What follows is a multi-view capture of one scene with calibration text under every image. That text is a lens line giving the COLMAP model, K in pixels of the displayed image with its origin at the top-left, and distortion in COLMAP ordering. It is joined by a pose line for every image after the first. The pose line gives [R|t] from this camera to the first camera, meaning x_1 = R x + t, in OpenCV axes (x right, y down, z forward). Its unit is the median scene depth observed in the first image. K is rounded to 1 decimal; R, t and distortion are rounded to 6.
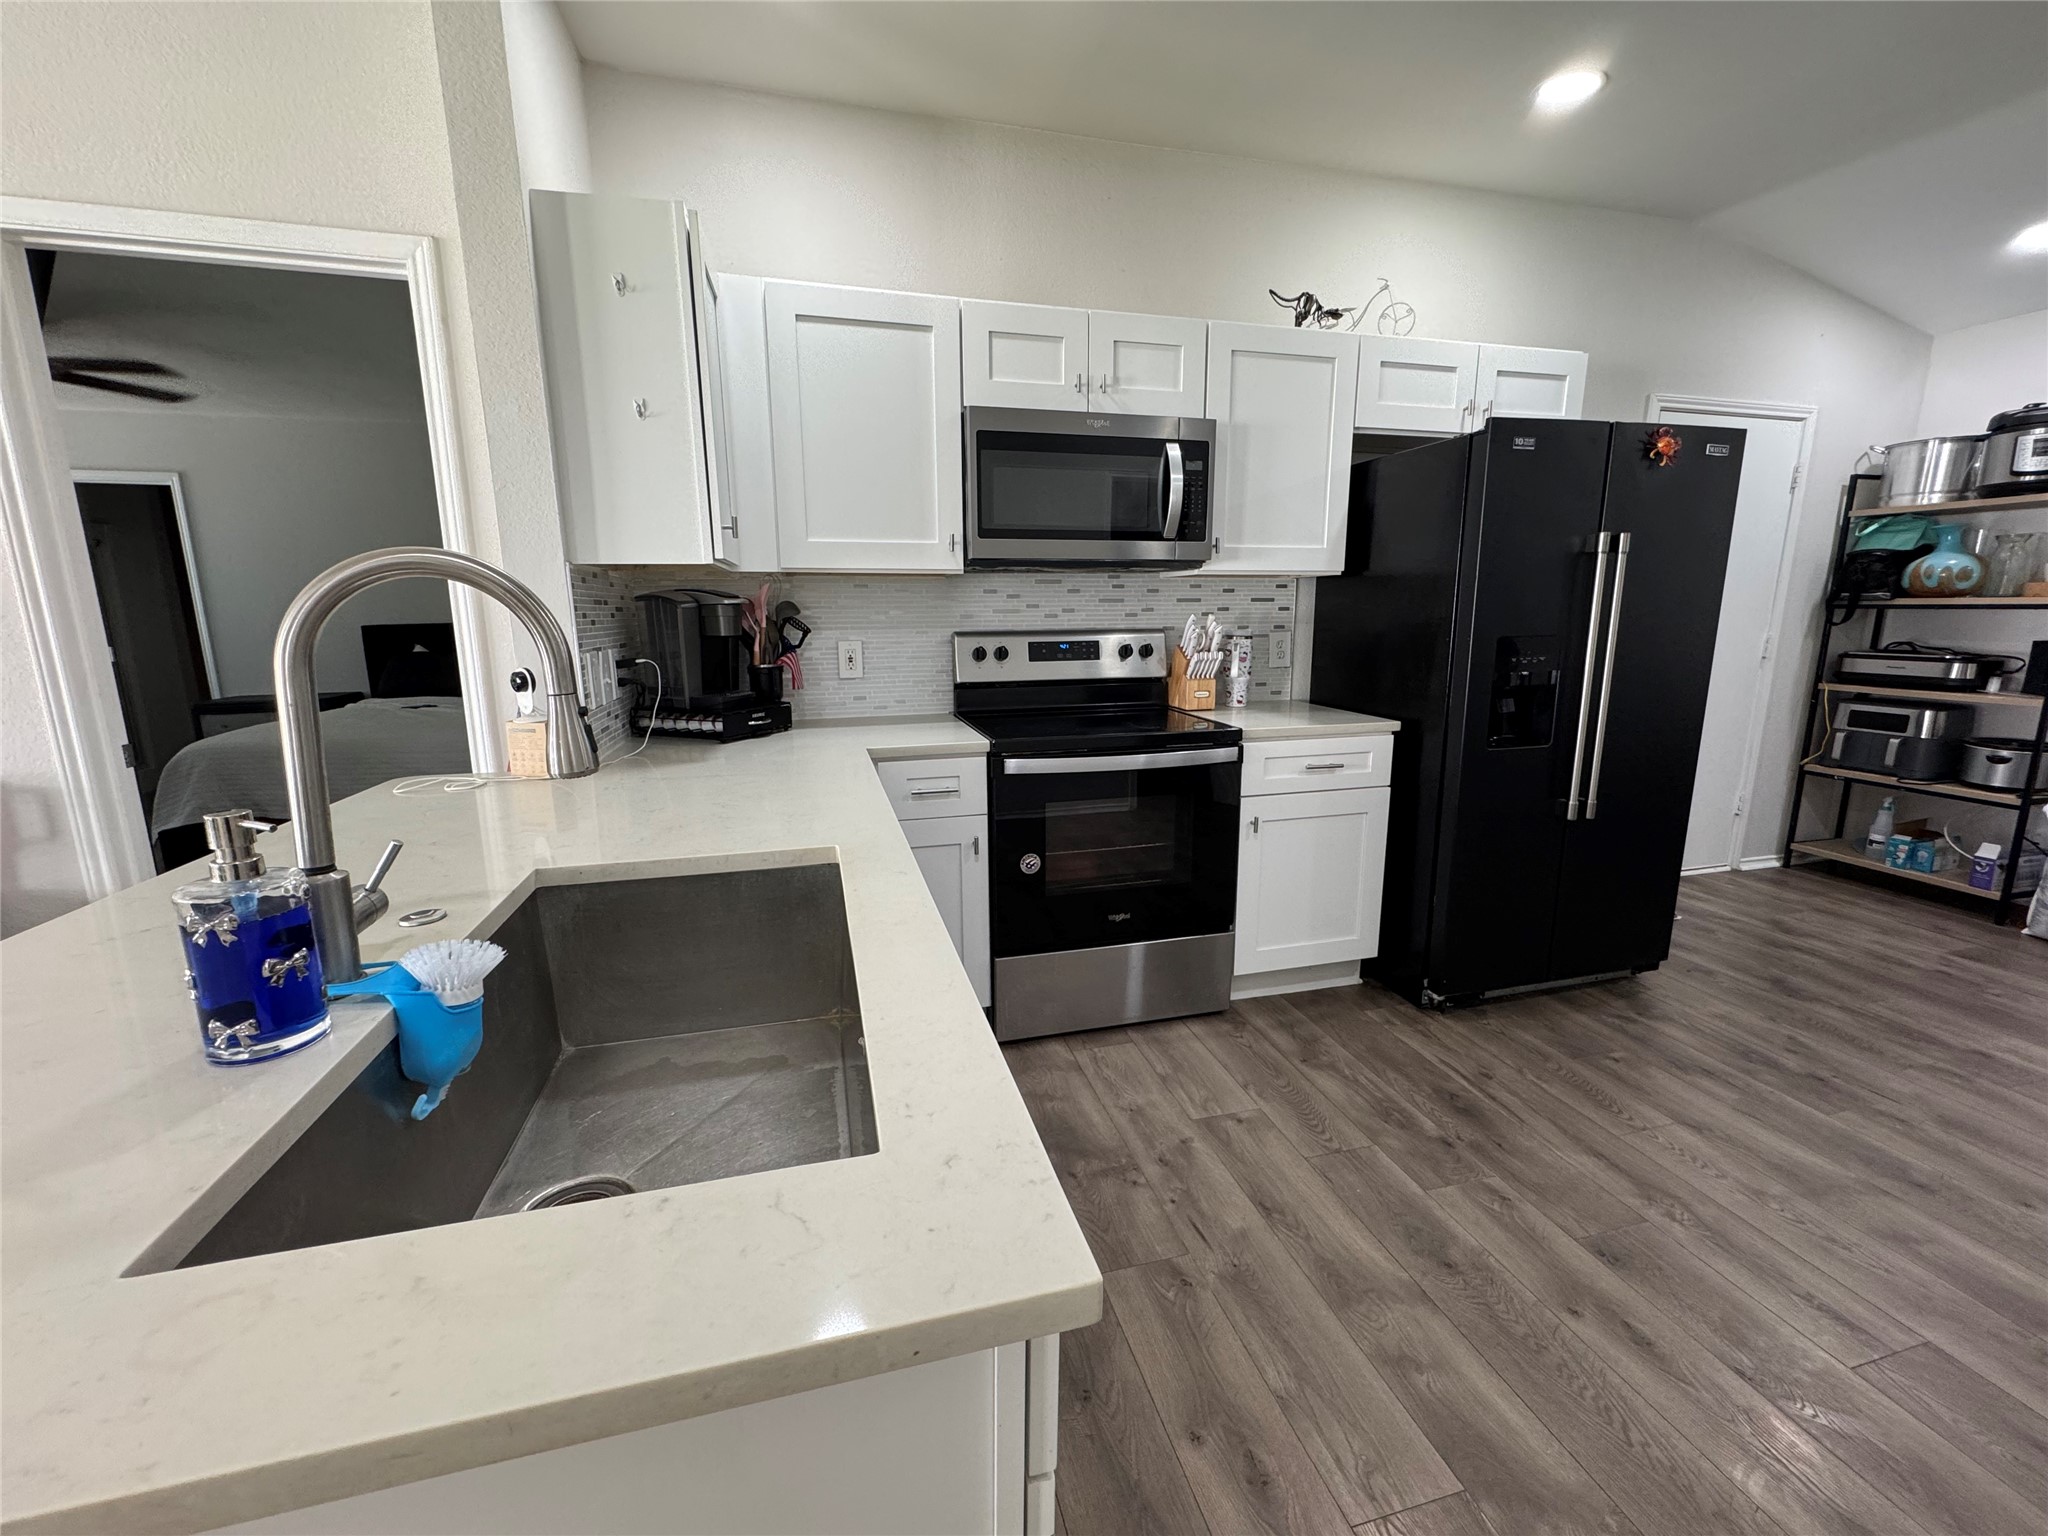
lens RADIAL K [[815.6, 0, 1028.0], [0, 815.6, 764.0], [0, 0, 1]] dist [-0.002932, -0.000019]
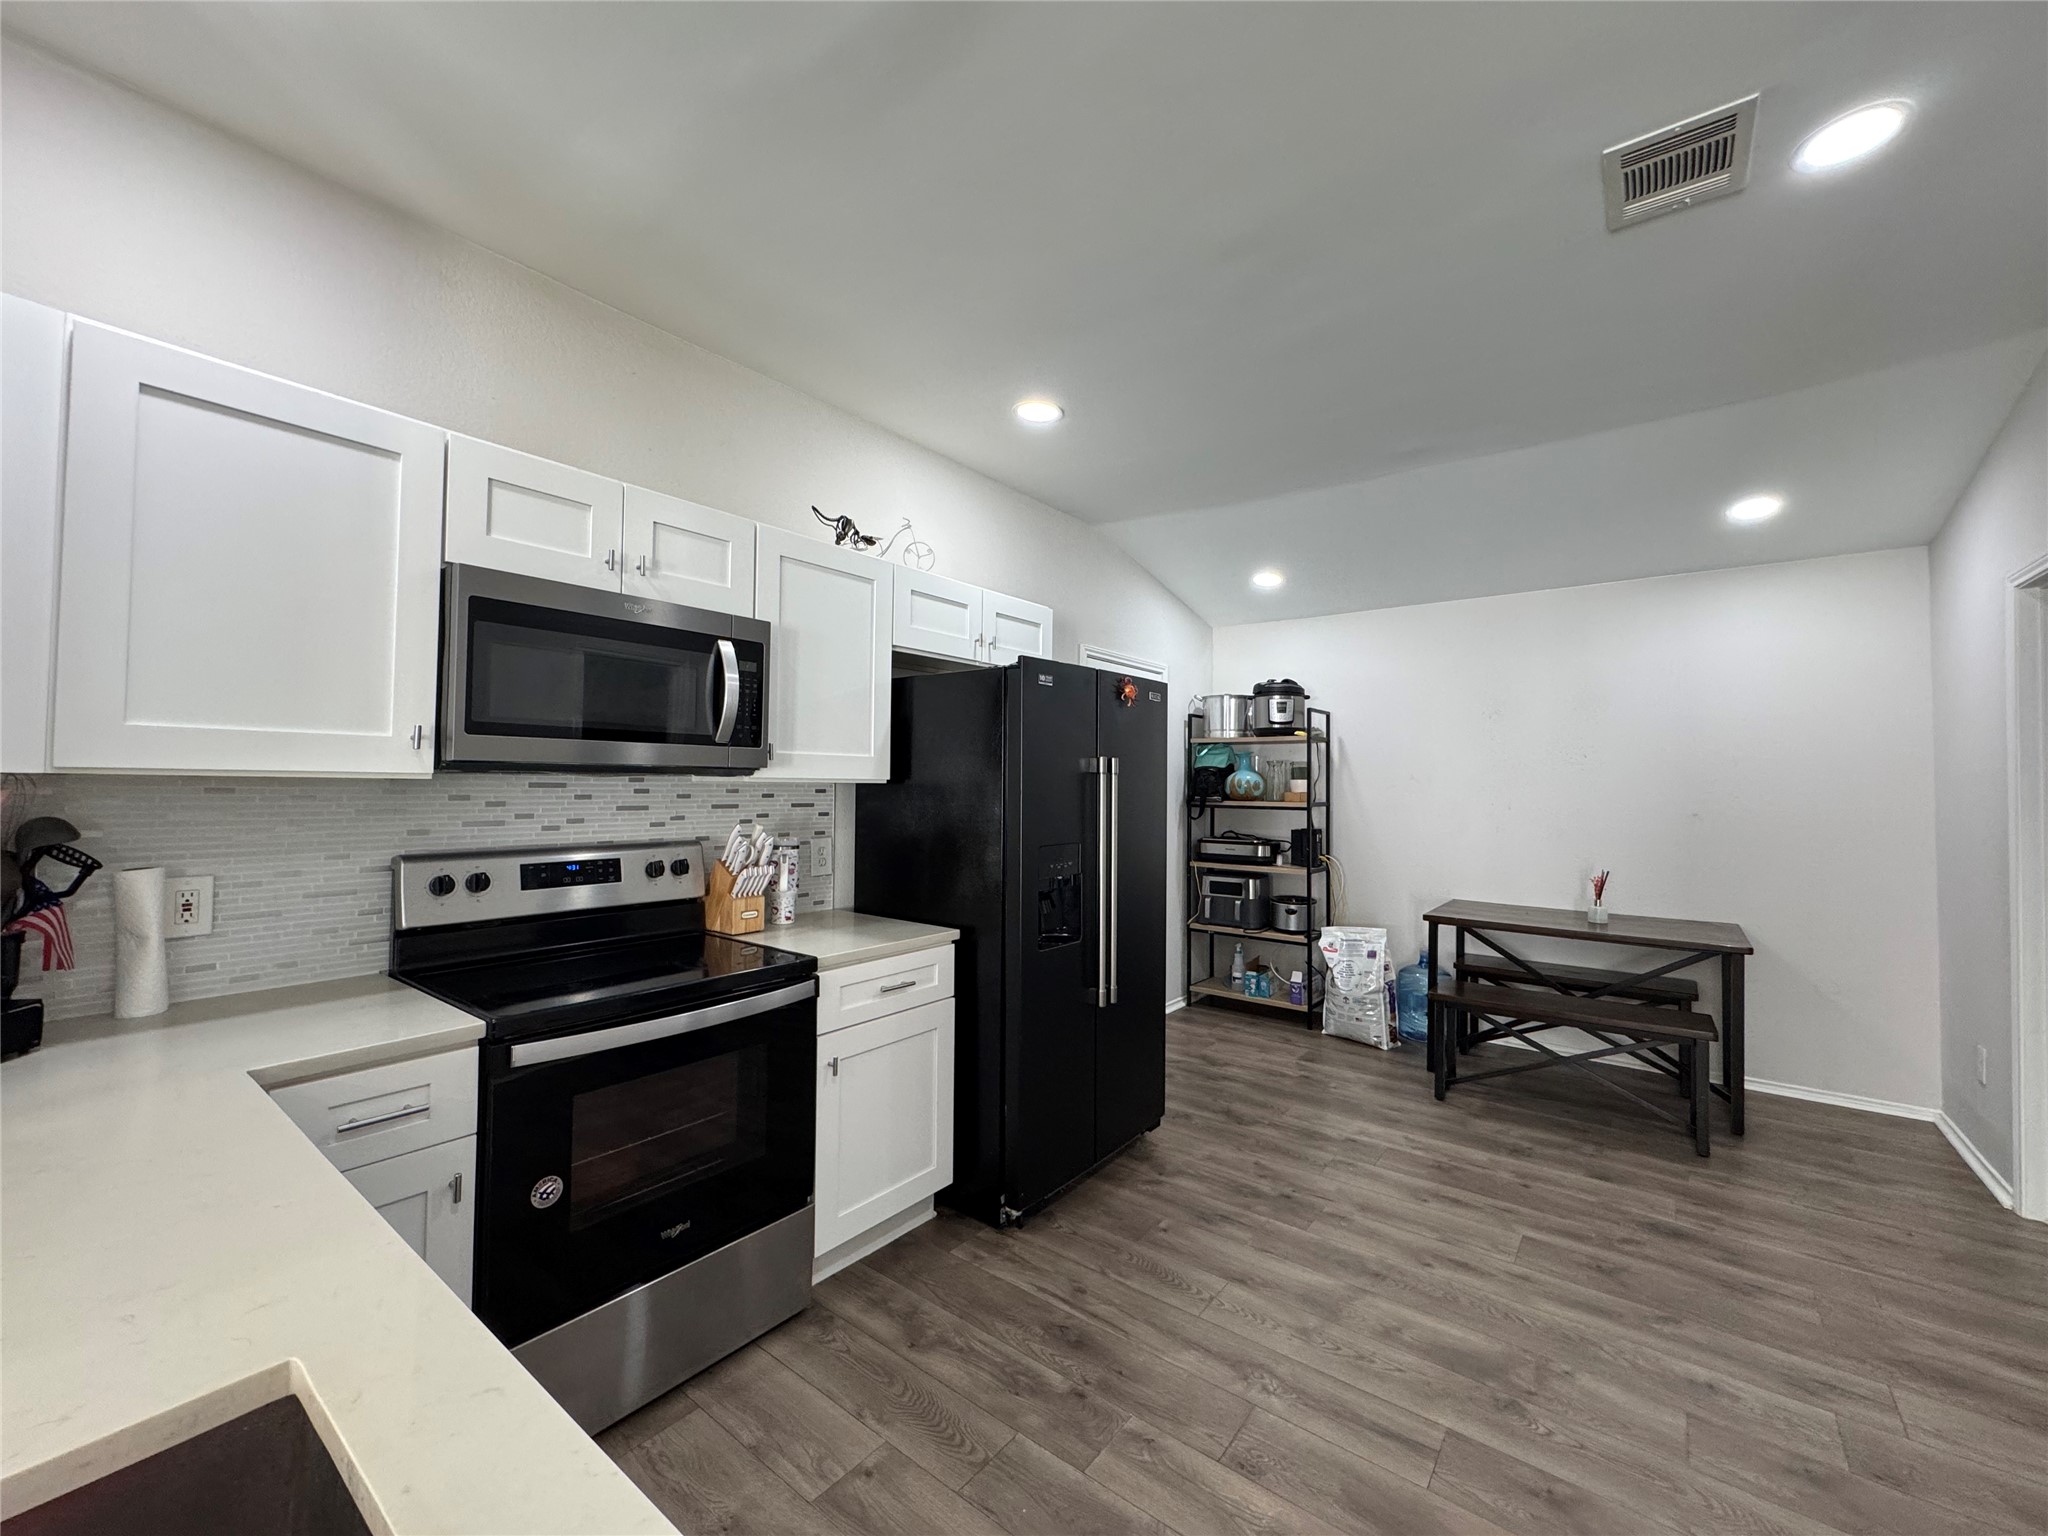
lens RADIAL K [[815.6, 0, 1027.3], [0, 815.6, 765.0], [0, 0, 1]] dist [-0.002932, -0.000019]
pose [[0.794668, 0.029363, 0.606334, -0.098209], [0.100314, 0.978745, -0.178871, -0.065707], [-0.598698, 0.202967, 0.774832, 0.133028]]
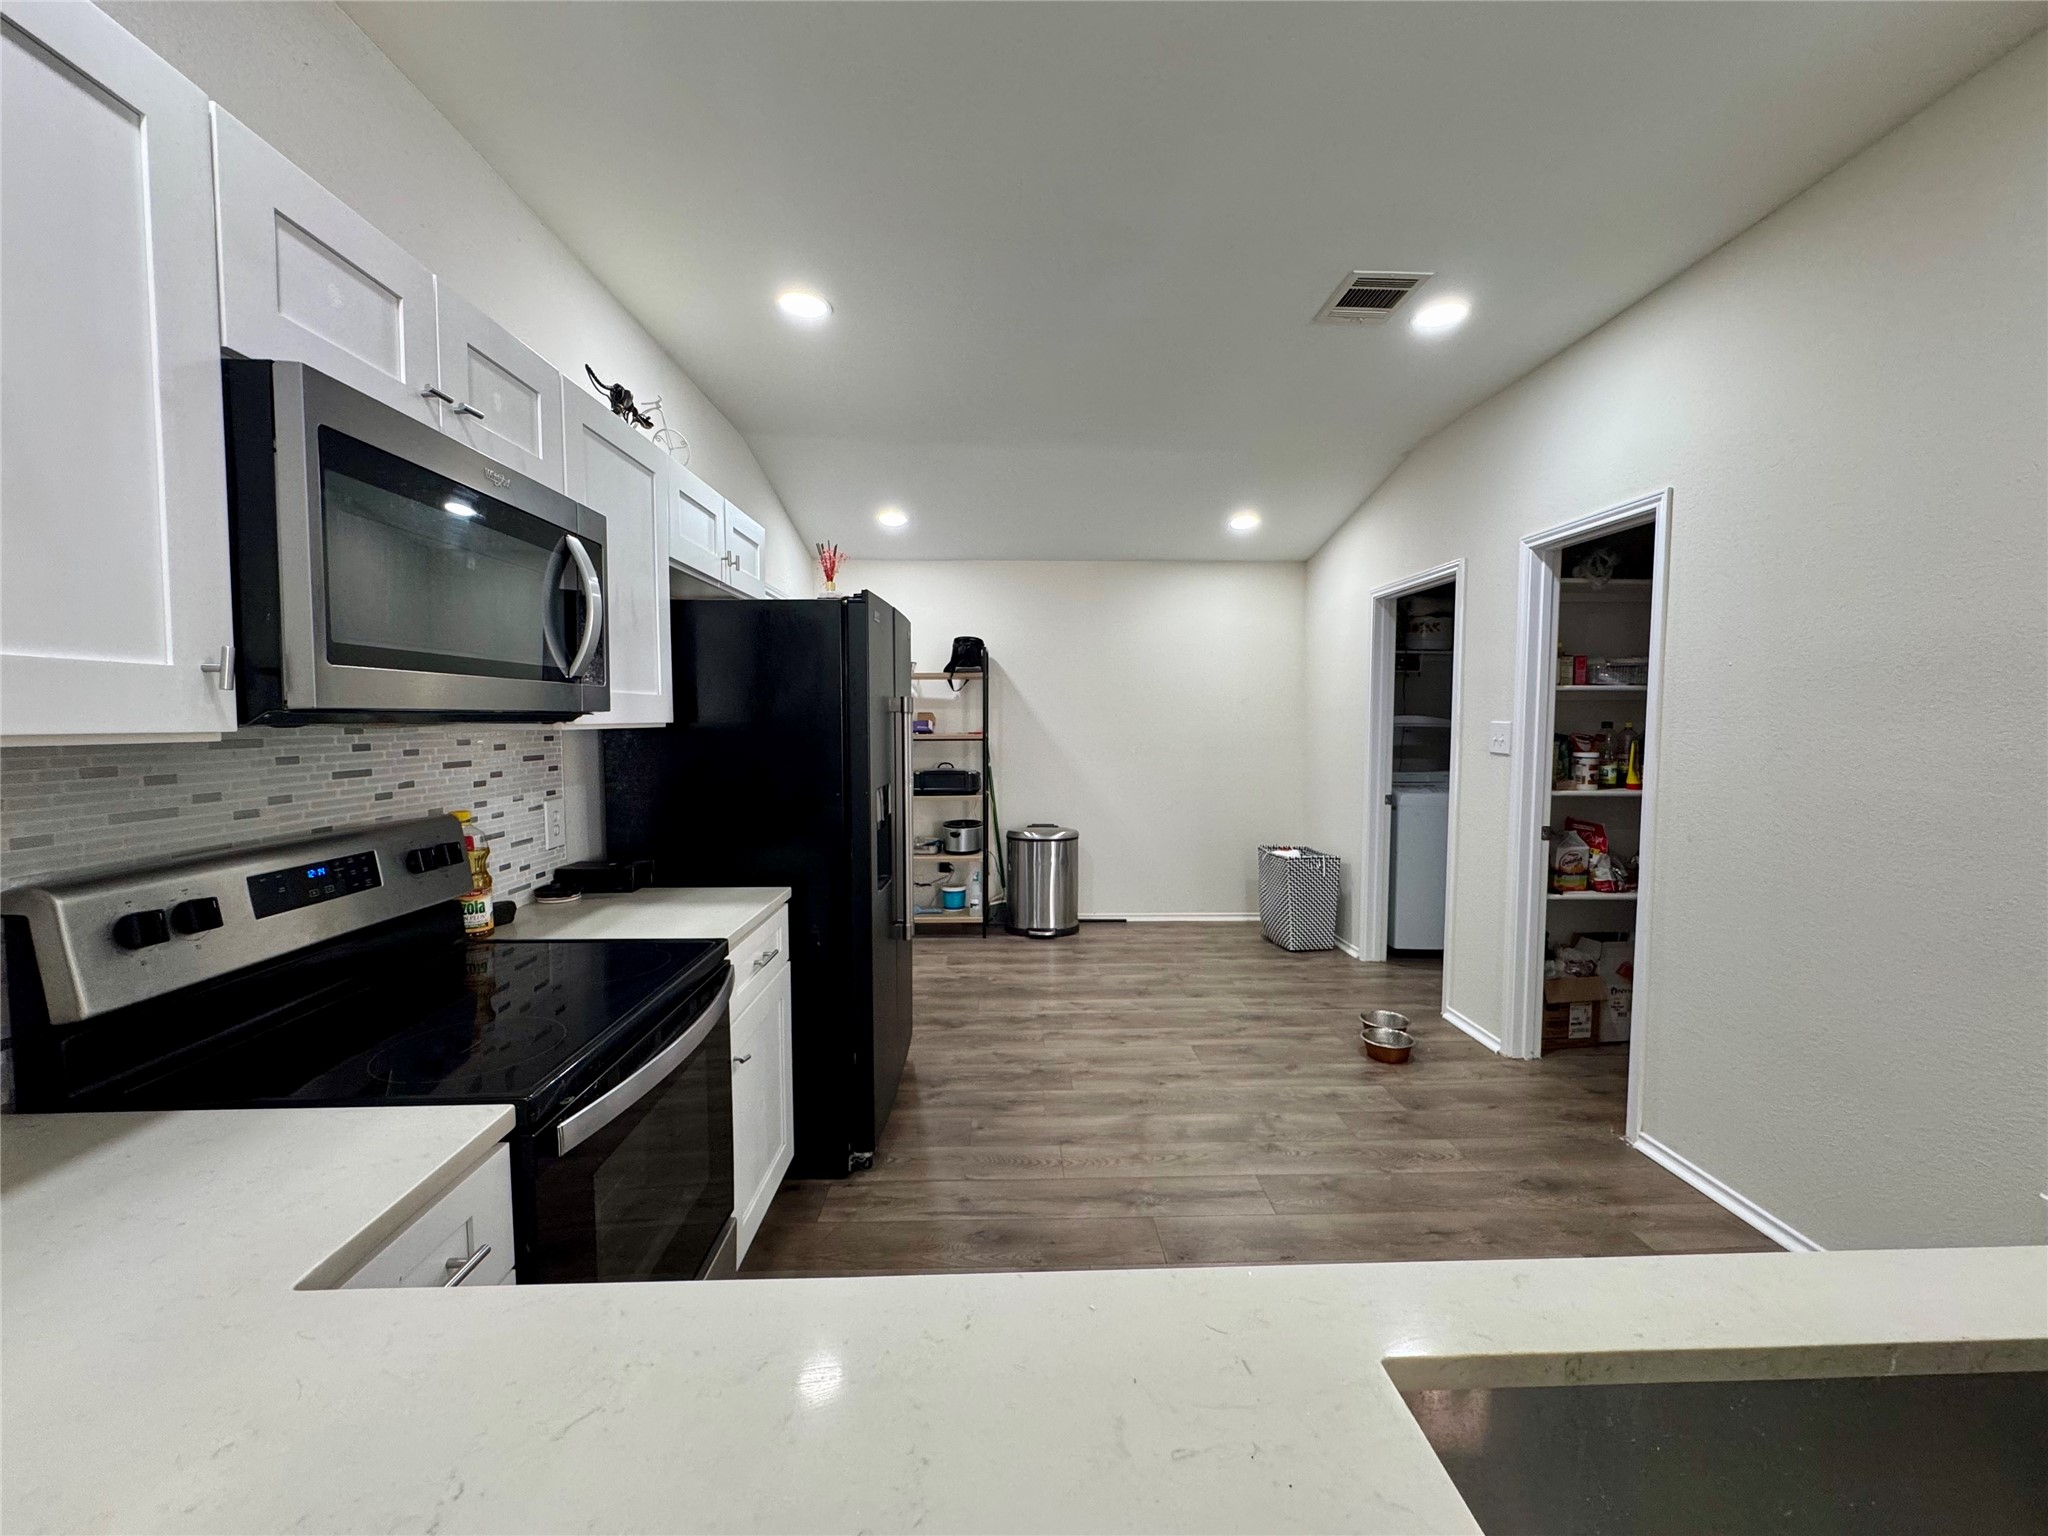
lens RADIAL K [[815.6, 0, 1027.4], [0, 815.6, 767.5], [0, 0, 1]] dist [-0.002932, -0.000019]
pose [[0.224614, -0.054562, 0.972919, -0.384030], [0.186016, 0.982472, 0.012153, -0.153020], [-0.956529, 0.178248, 0.230826, 0.535795]]
